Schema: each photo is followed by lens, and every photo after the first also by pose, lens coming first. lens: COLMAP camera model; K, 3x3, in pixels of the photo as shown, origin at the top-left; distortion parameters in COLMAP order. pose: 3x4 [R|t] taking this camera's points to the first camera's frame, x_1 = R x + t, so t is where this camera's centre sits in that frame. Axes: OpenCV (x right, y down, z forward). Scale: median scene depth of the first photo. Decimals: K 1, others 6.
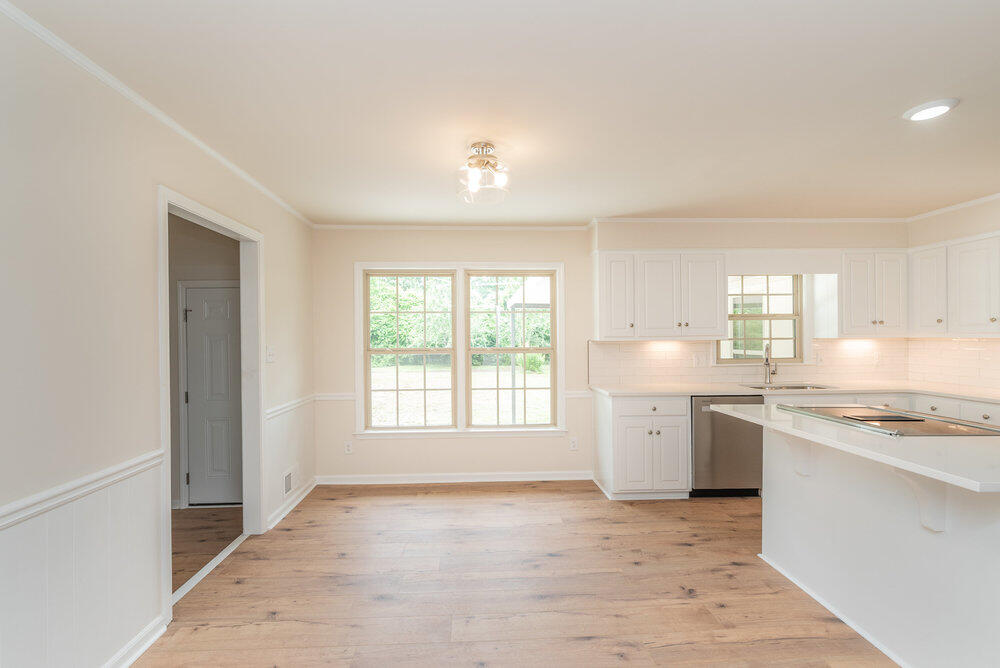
lens RADIAL K [[433.8, 0, 497.0], [0, 433.8, 338.7], [0, 0, 1]] dist [0.000274, 0.000501]
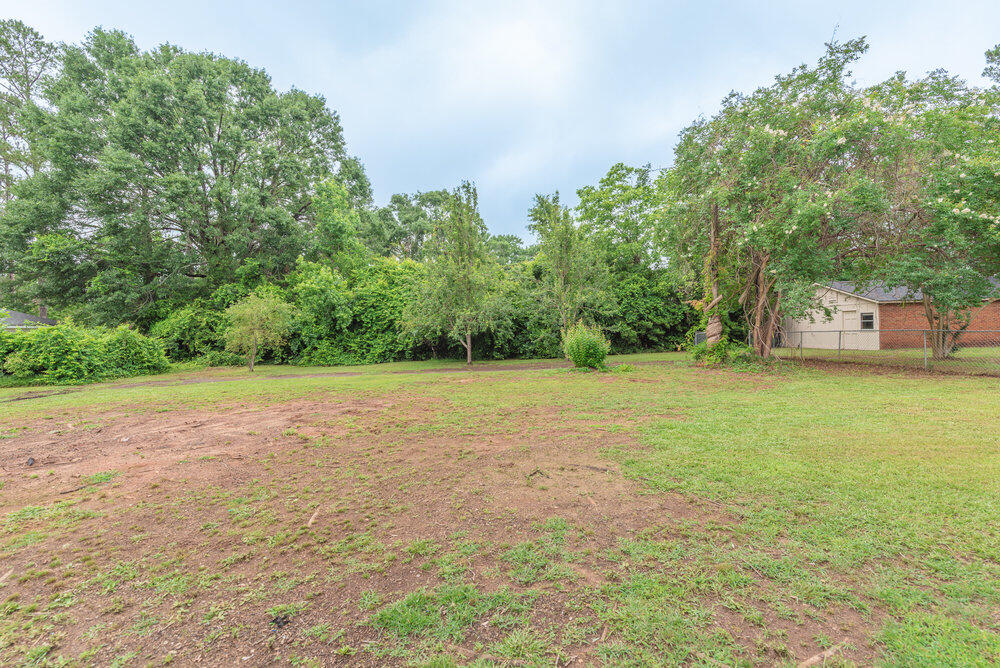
lens RADIAL K [[433.8, 0, 505.4], [0, 433.8, 332.4], [0, 0, 1]] dist [0.000274, 0.000501]
pose [[0.999218, -0.022961, -0.032196, -0.011539], [0.023014, 0.999734, 0.001274, 0.016247], [0.032159, -0.002014, 0.999481, 0.292418]]
